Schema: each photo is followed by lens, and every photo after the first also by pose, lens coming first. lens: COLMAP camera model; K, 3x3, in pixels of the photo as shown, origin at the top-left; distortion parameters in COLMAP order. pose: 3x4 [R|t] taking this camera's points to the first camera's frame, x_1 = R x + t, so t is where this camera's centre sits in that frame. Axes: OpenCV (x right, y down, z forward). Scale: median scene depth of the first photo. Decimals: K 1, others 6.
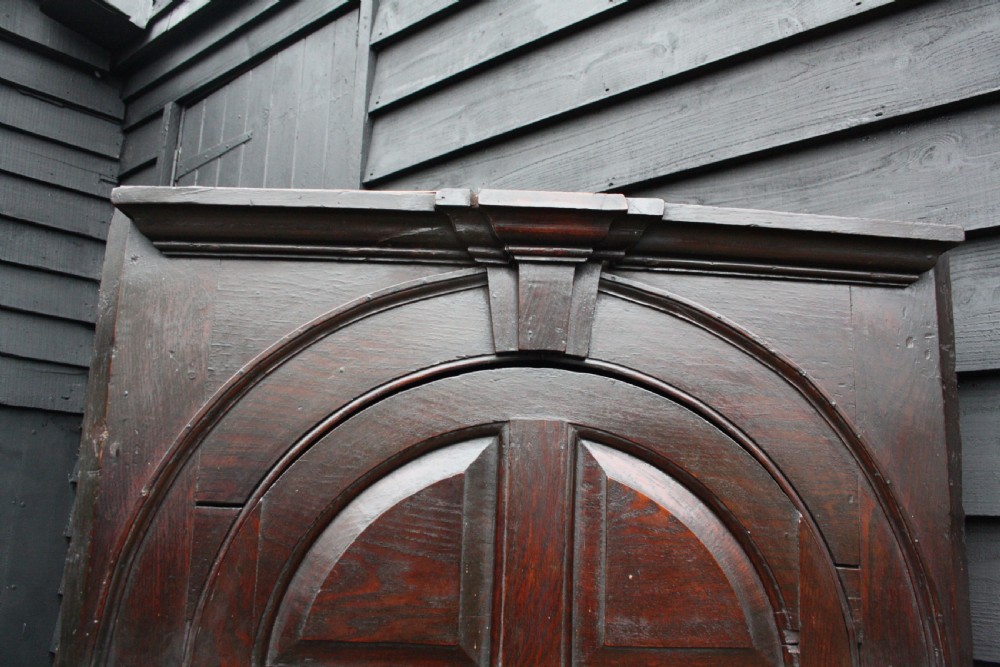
lens RADIAL K [[818.4, 0, 506.3], [0, 818.4, 330.3], [0, 0, 1]] dist [-0.151096, 0.117950]
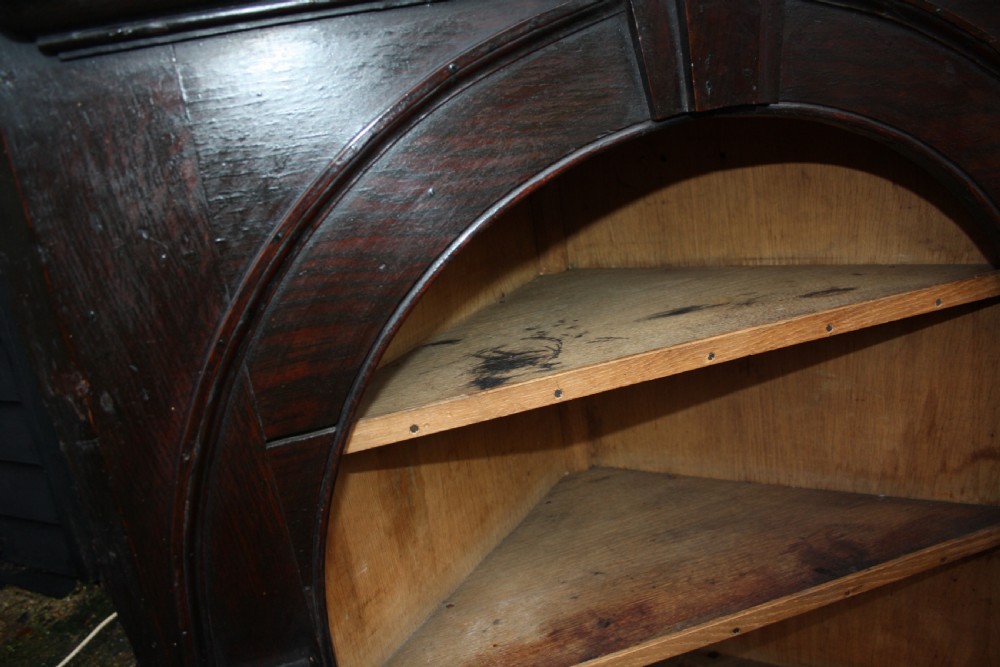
lens RADIAL K [[818.4, 0, 513.9], [0, 818.4, 317.1], [0, 0, 1]] dist [-0.151096, 0.117950]
pose [[0.963608, -0.221057, 0.150314, -0.261887], [0.127677, 0.874603, 0.467726, -0.155180], [-0.234859, -0.431513, 0.870998, 0.406377]]
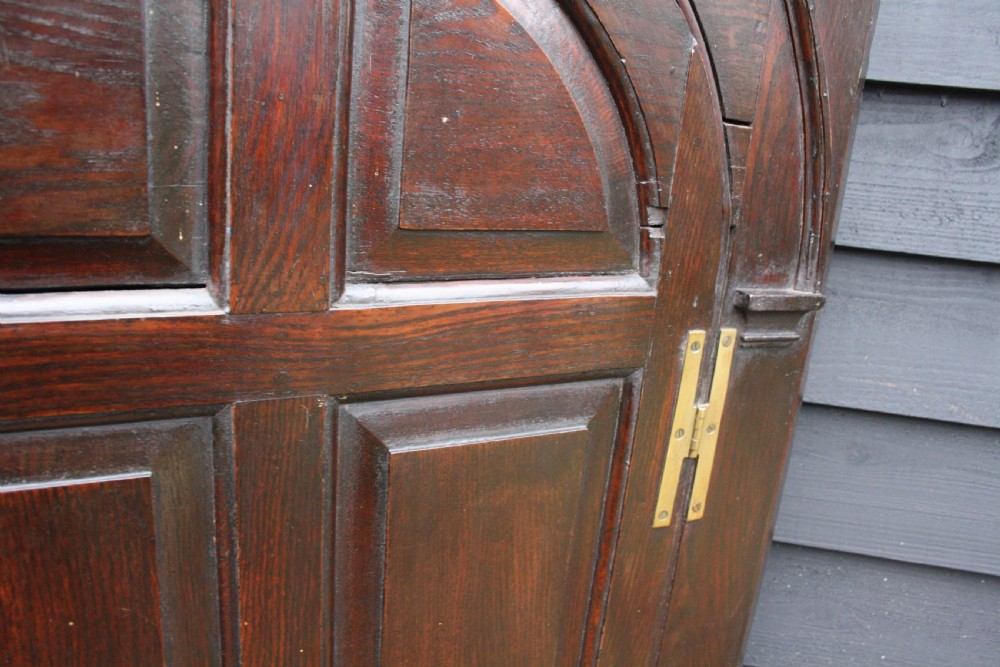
lens RADIAL K [[818.4, 0, 508.3], [0, 818.4, 327.2], [0, 0, 1]] dist [-0.151096, 0.117950]
pose [[0.925537, -0.065409, 0.372966, -0.038215], [-0.132163, 0.867223, 0.480060, 0.140442], [-0.354845, -0.493605, 0.794002, 0.416020]]
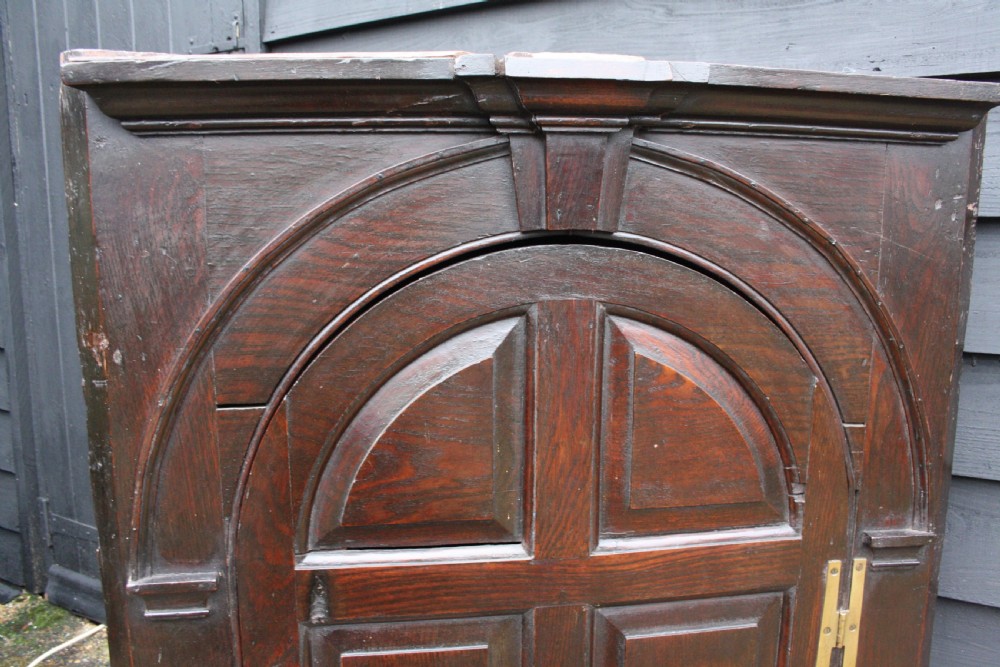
lens RADIAL K [[818.4, 0, 518.0], [0, 818.4, 324.8], [0, 0, 1]] dist [-0.151096, 0.117950]
pose [[0.995064, -0.041447, 0.090161, -0.108201], [0.006396, 0.933492, 0.358542, -0.212506], [-0.099025, -0.356195, 0.929149, 0.100357]]
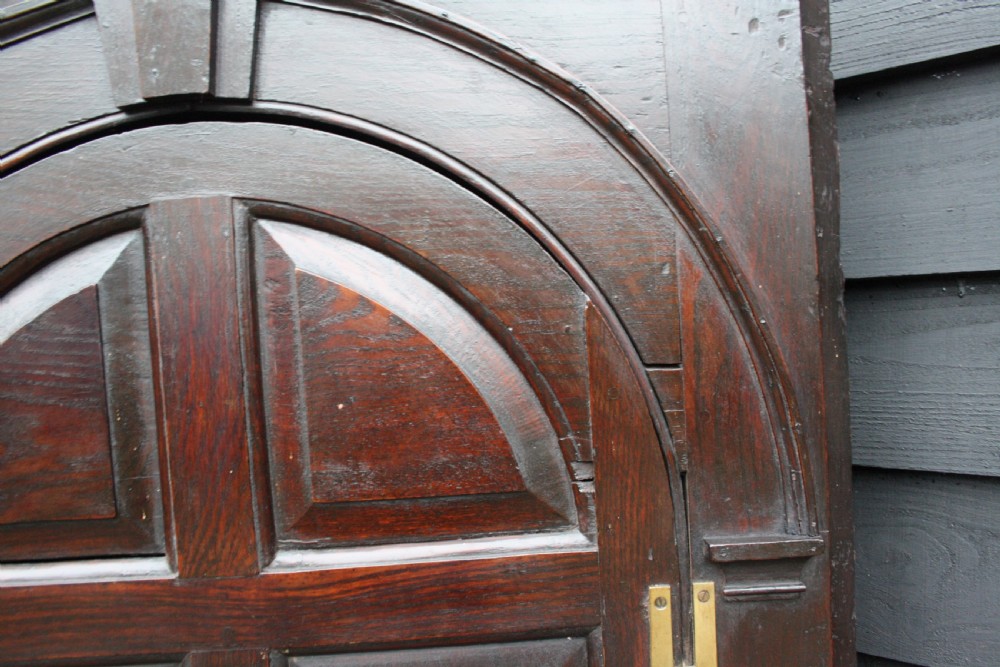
lens RADIAL K [[818.4, 0, 506.7], [0, 818.4, 332.9], [0, 0, 1]] dist [-0.151096, 0.117950]
pose [[0.994501, -0.099033, -0.034060, 0.325040], [0.104297, 0.965994, 0.236594, 0.089421], [0.009472, -0.238846, 0.971011, 0.321472]]
